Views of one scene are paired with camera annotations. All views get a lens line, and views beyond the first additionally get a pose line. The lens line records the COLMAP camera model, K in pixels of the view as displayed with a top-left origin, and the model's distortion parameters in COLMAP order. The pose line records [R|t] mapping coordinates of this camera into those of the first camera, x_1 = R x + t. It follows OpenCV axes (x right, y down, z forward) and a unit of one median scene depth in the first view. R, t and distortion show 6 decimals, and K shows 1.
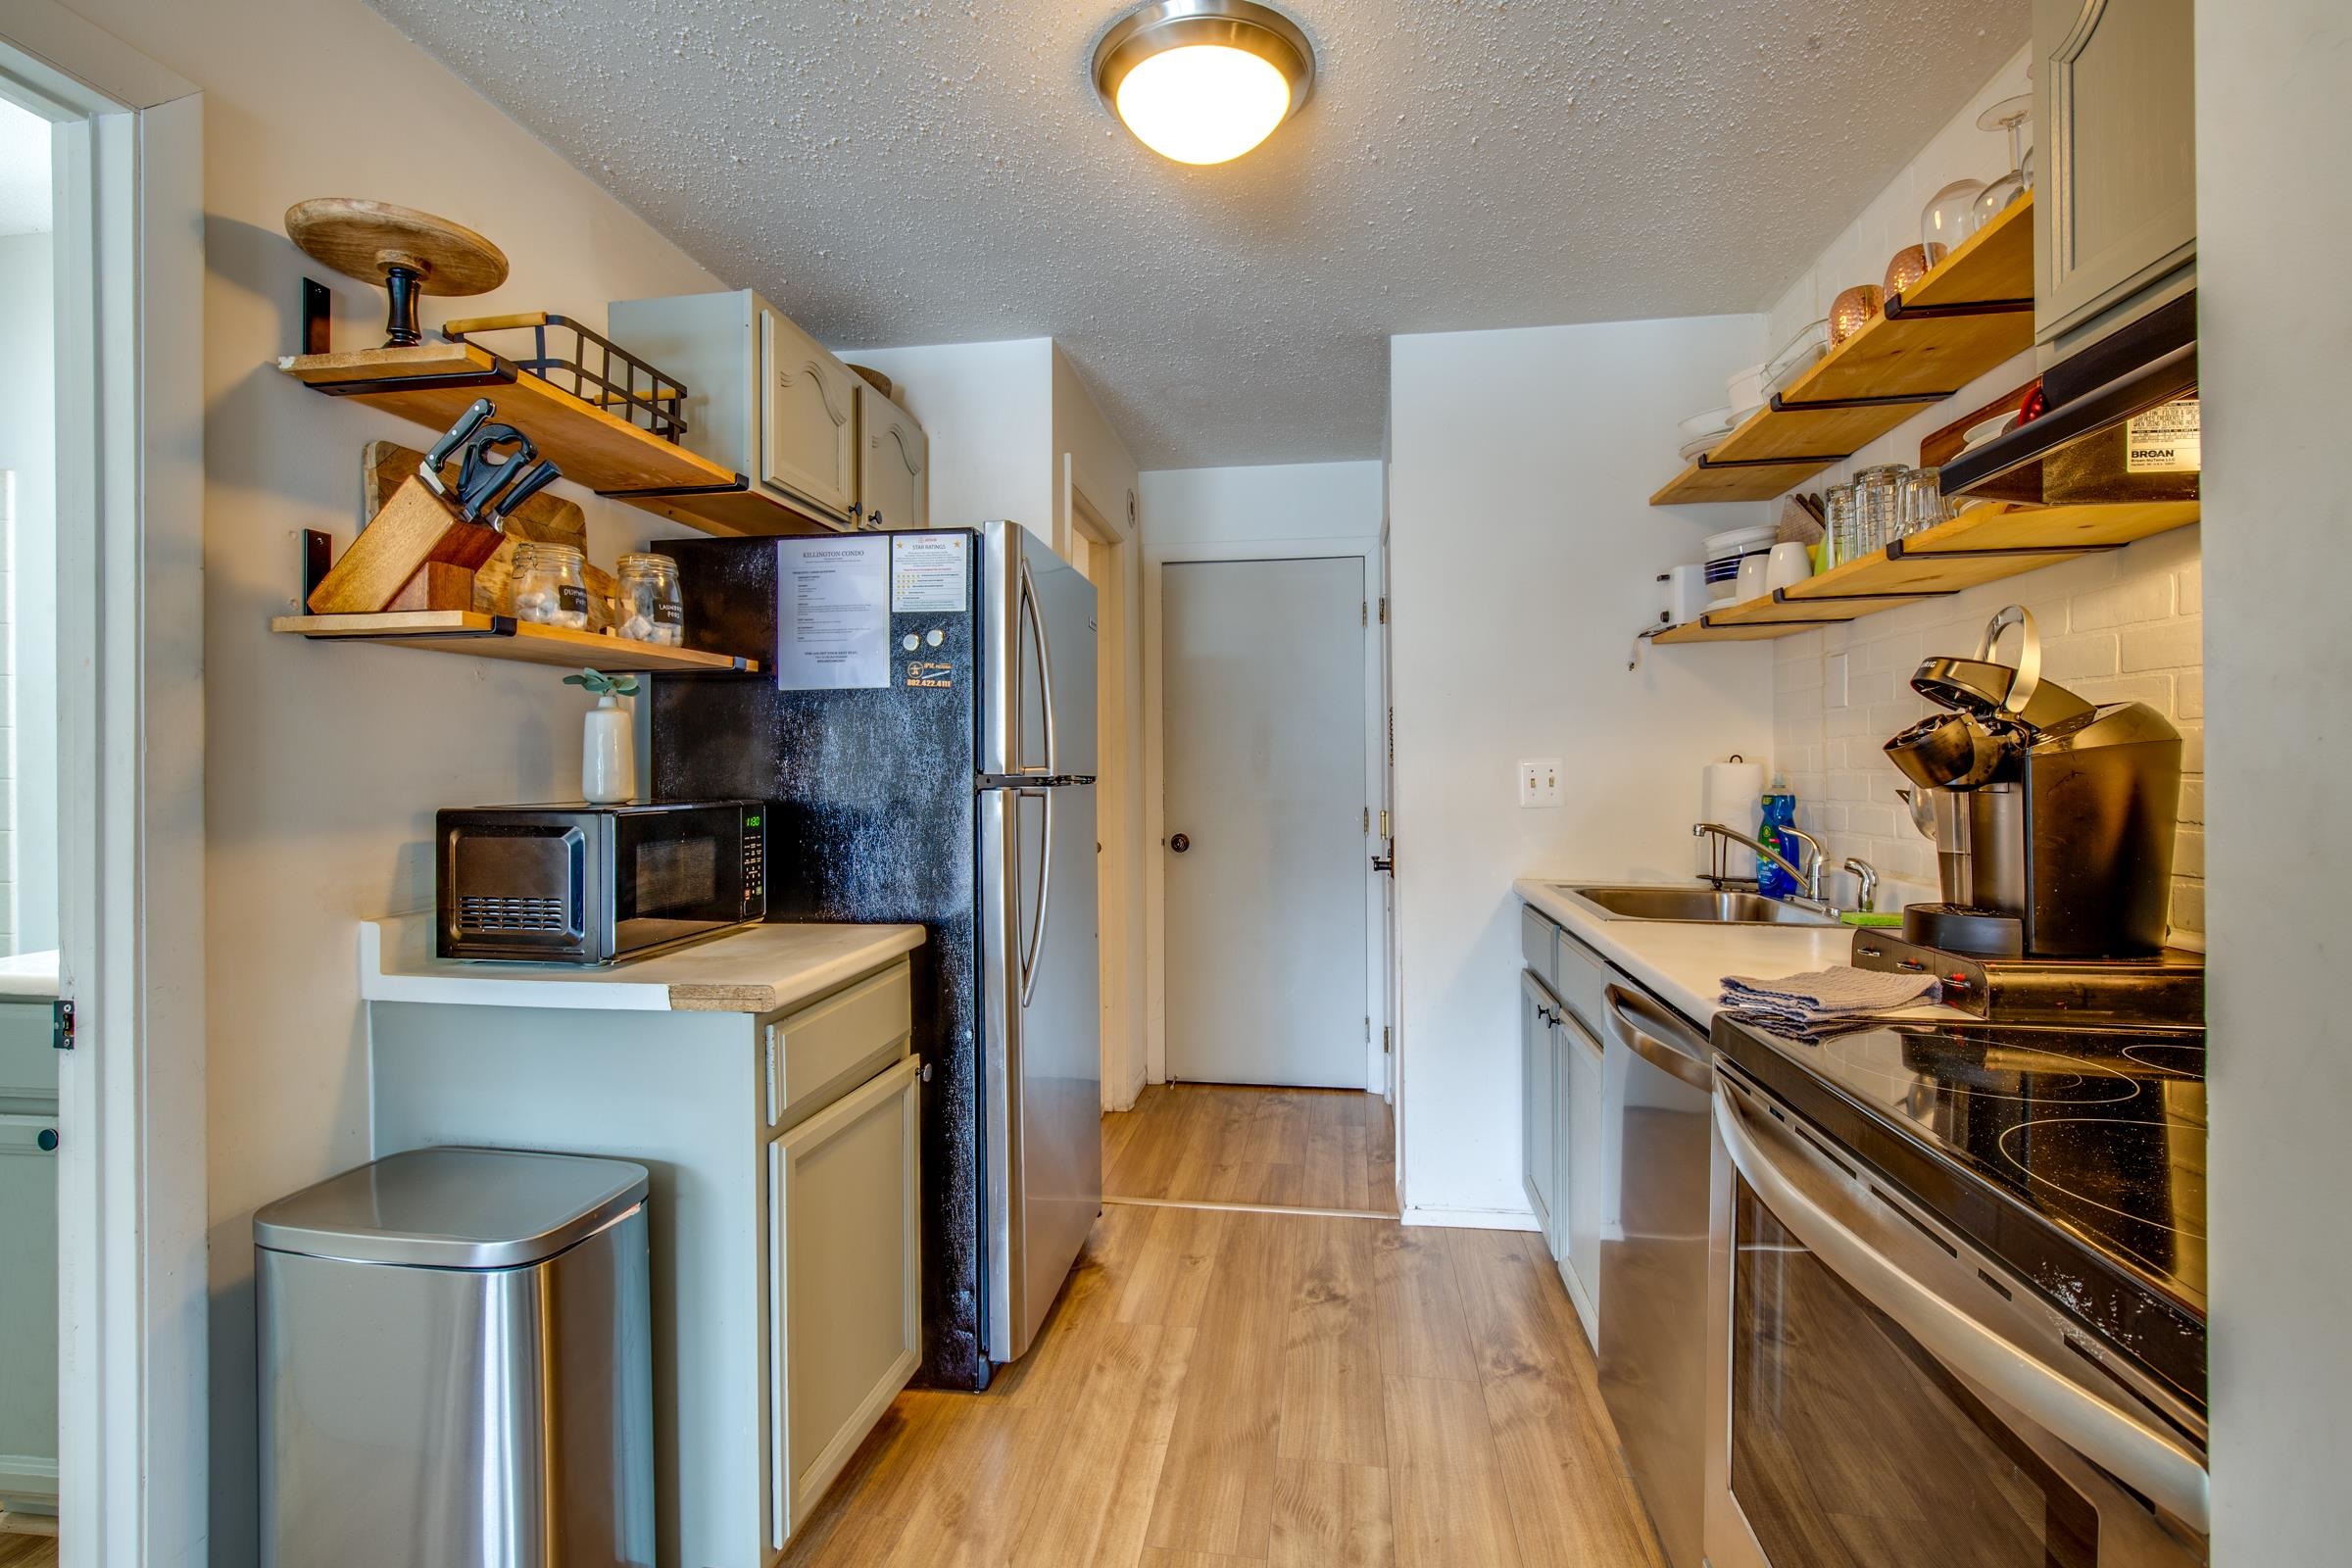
lens RADIAL K [[1072.9, 0, 1179.1], [0, 1072.9, 771.8], [0, 0, 1]] dist [-0.003506, -0.000001]
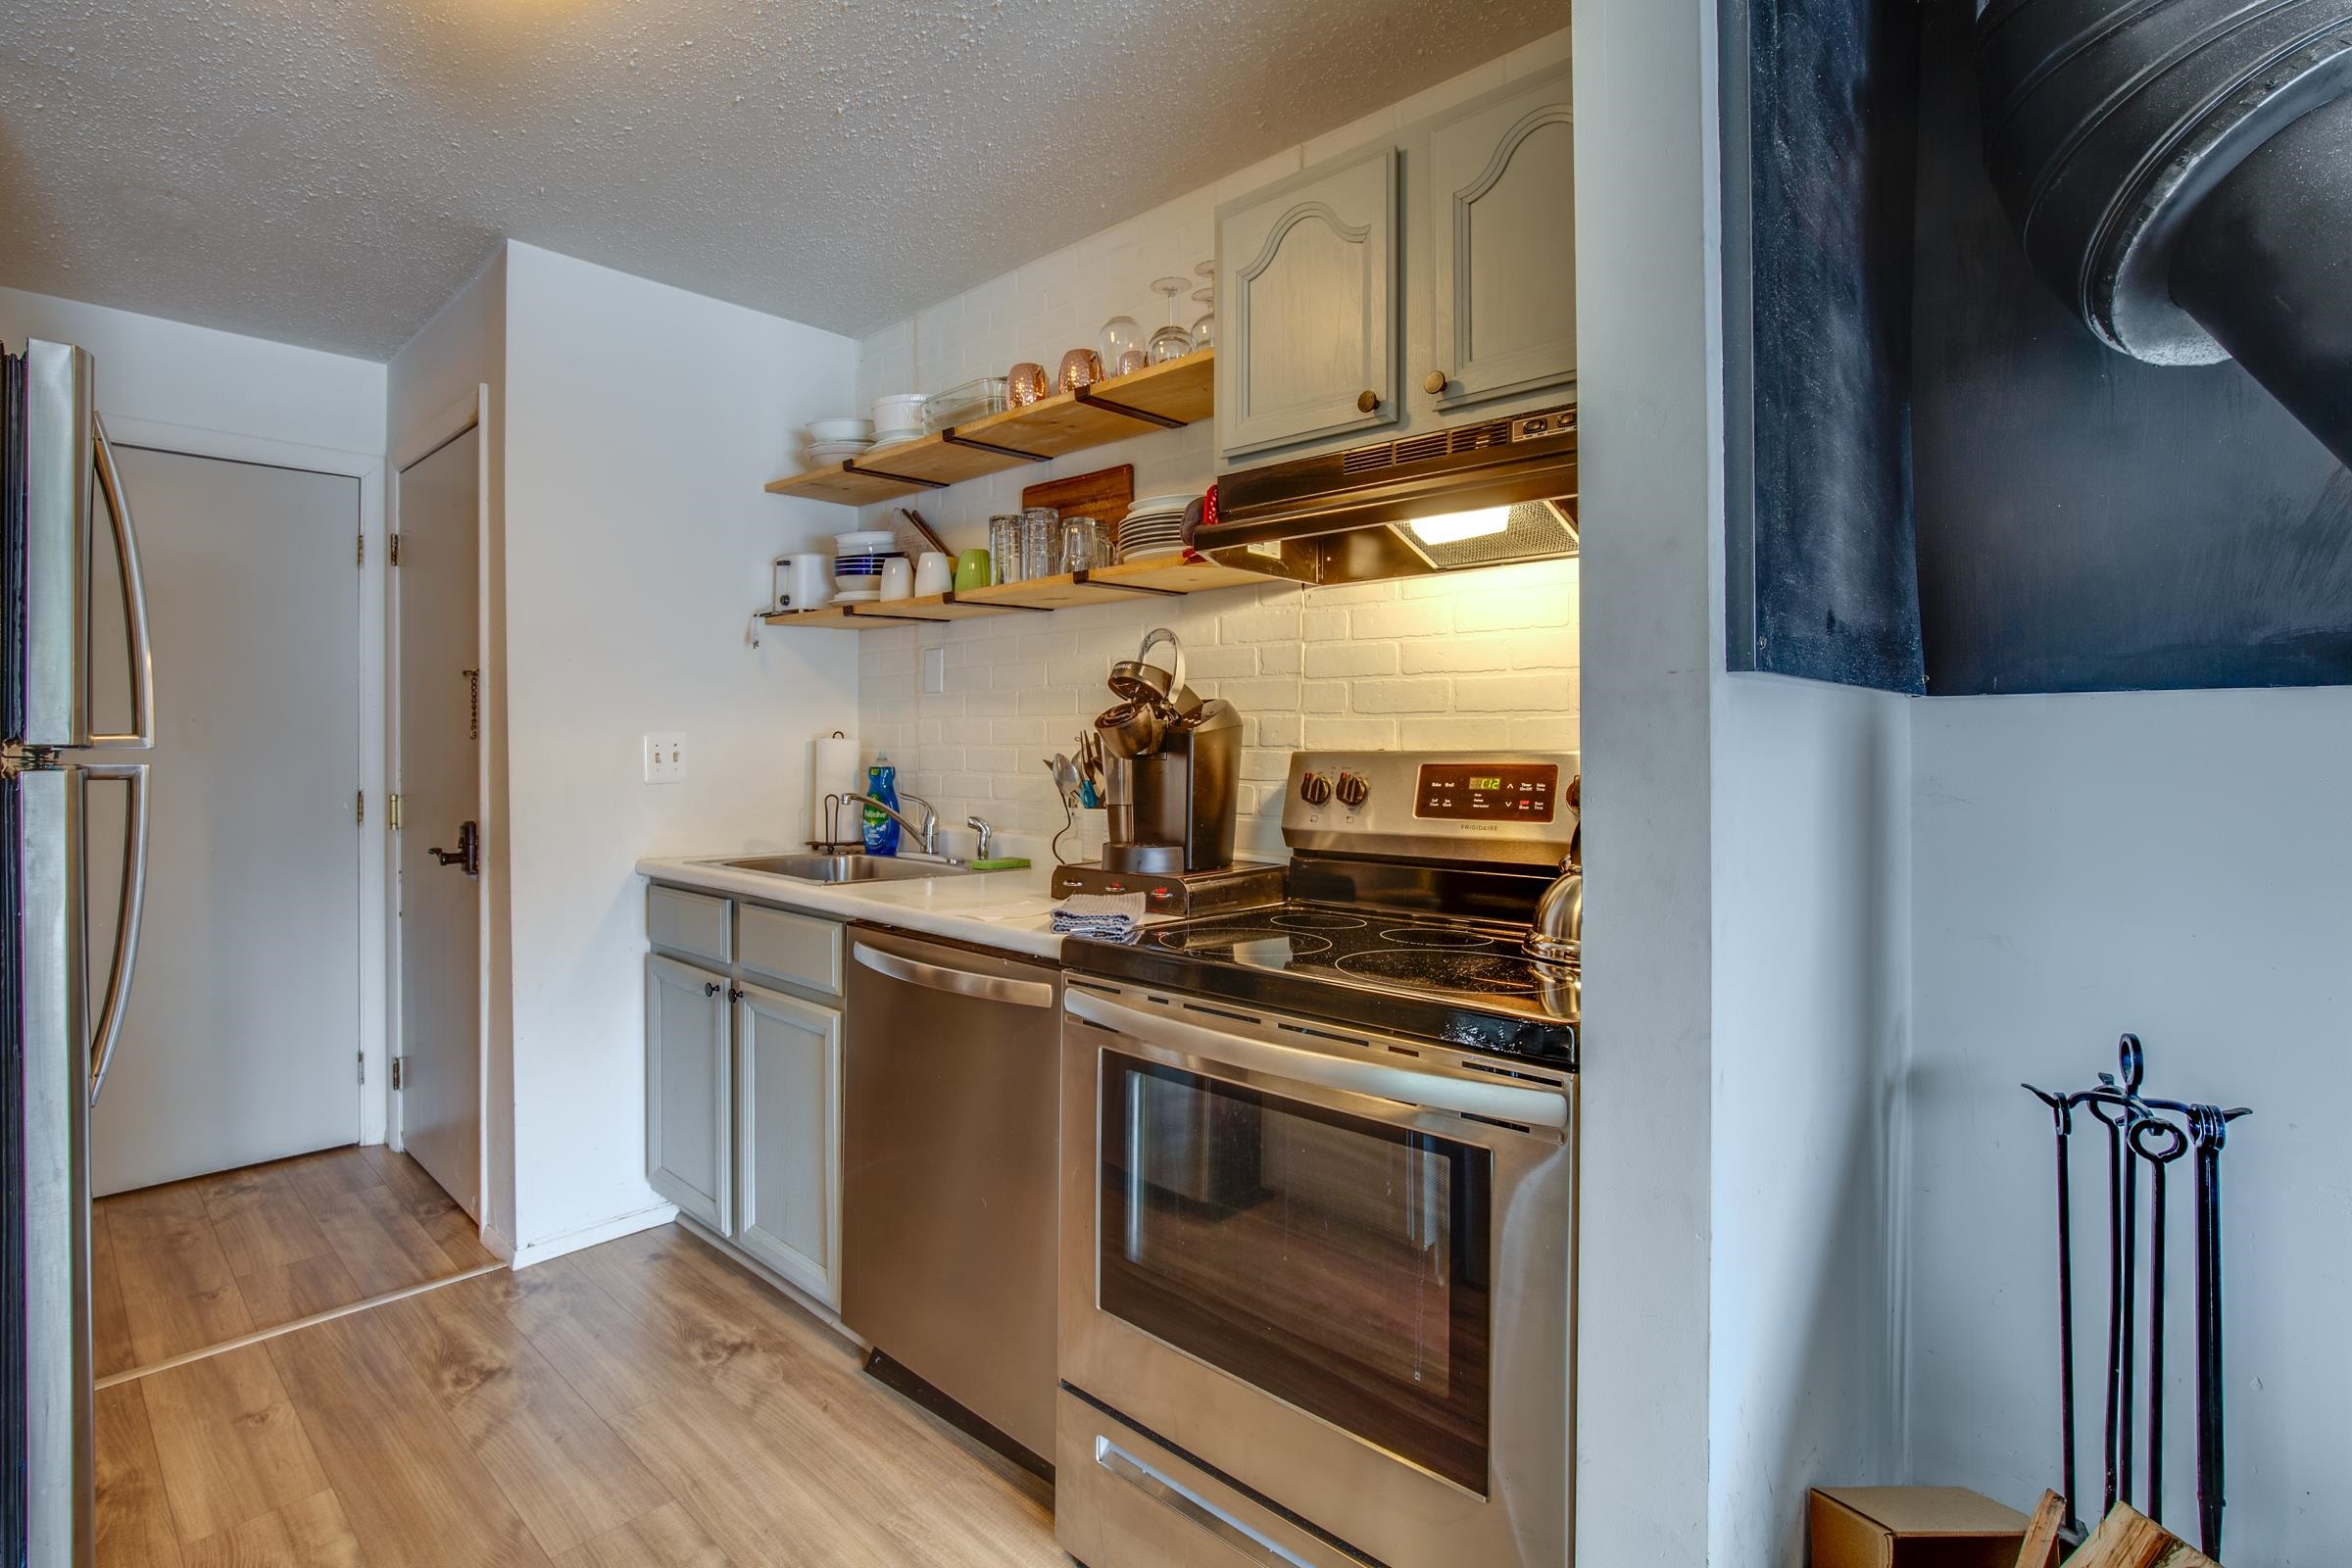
lens RADIAL K [[1128.7, 0, 1075.8], [0, 1128.7, 744.5], [0, 0, 1]] dist [-0.001225, 0.000707]
pose [[0.607704, 0.004438, 0.794151, -0.272963], [-0.000531, 0.999986, -0.005183, 0.004083], [-0.794163, 0.002728, 0.607698, 0.099748]]
